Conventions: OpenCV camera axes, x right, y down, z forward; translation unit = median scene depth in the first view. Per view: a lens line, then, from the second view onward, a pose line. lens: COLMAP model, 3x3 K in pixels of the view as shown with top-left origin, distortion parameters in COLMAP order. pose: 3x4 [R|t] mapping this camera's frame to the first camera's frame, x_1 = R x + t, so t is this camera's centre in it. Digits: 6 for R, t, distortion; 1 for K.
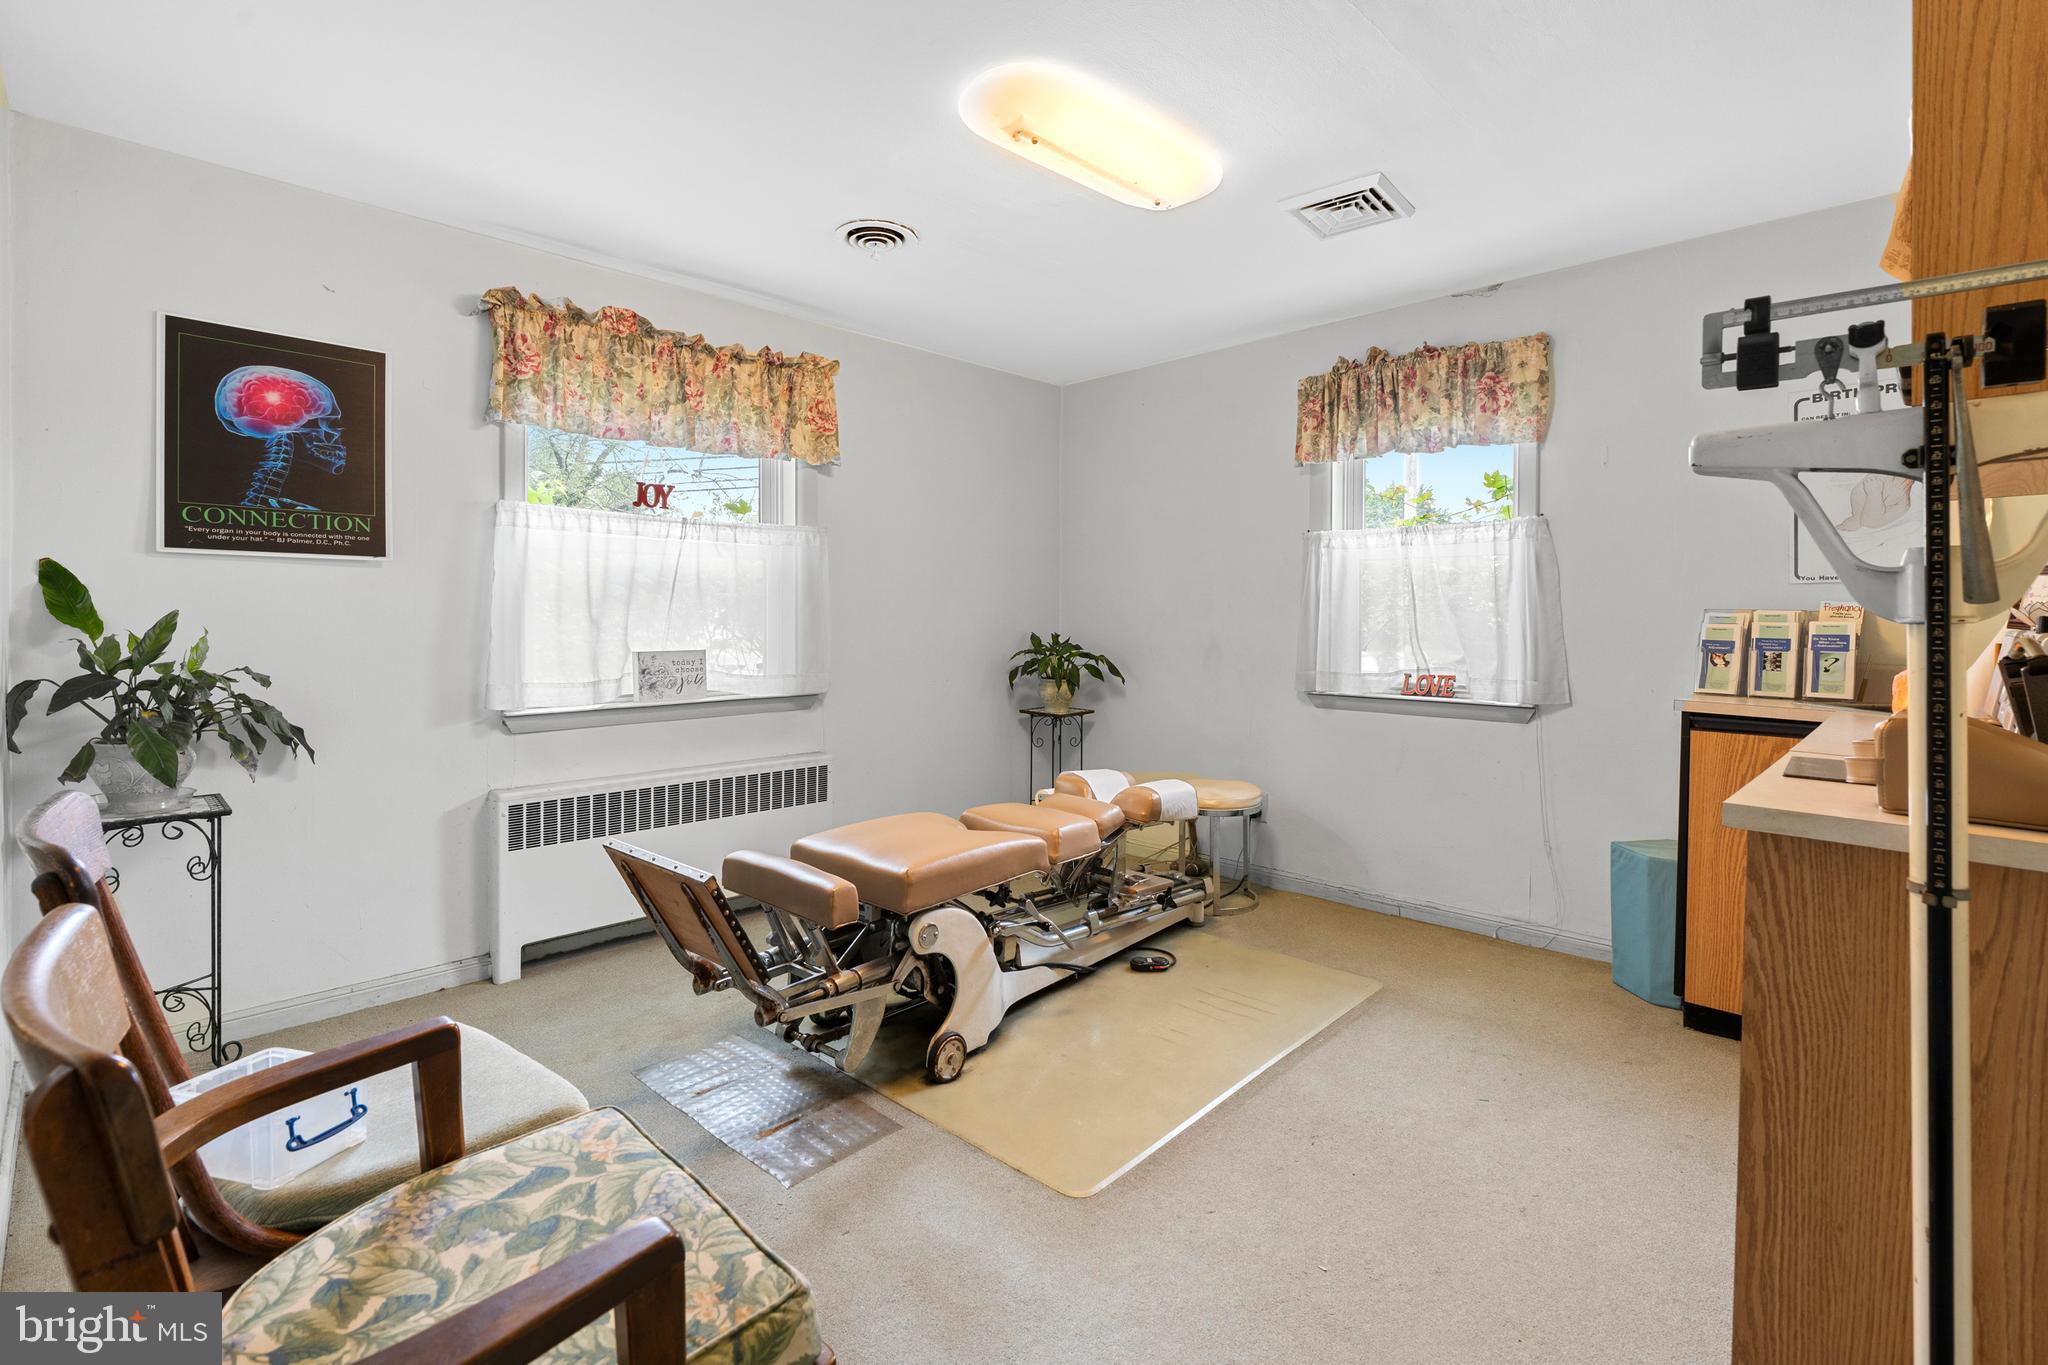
lens RADIAL K [[937.6, 0, 1017.2], [0, 937.6, 612.4], [0, 0, 1]] dist [-0.014151, 0.000184]
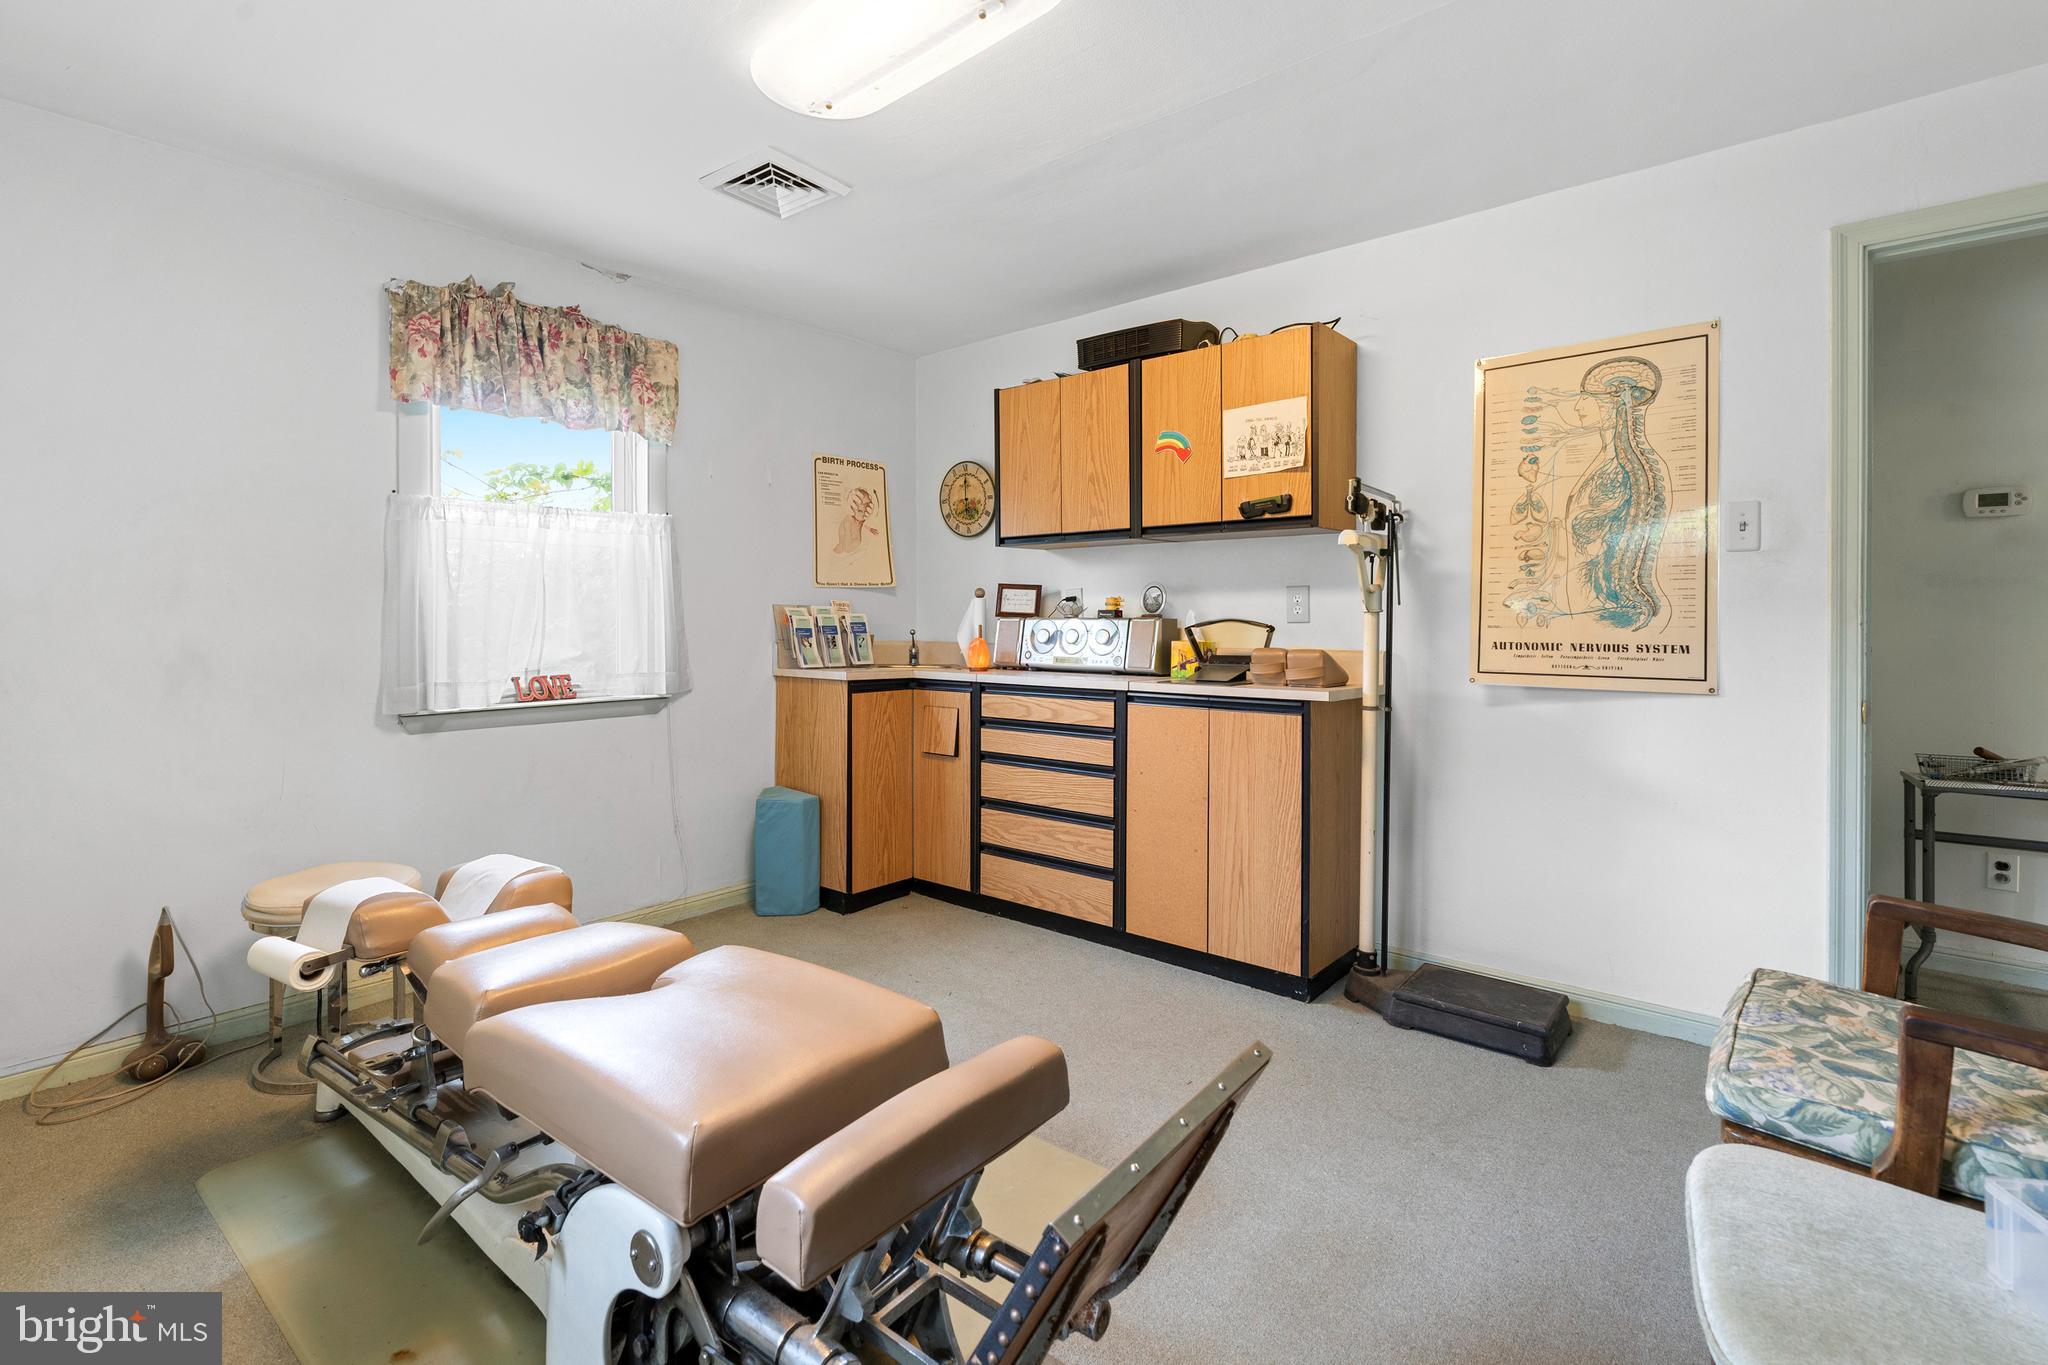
lens RADIAL K [[937.6, 0, 1006.0], [0, 937.6, 618.0], [0, 0, 1]] dist [-0.014151, 0.000184]
pose [[-0.060265, -0.005955, 0.998165, -0.497264], [-0.002998, 0.999979, 0.005785, 0.005746], [-0.998178, -0.002644, -0.060281, 0.655848]]
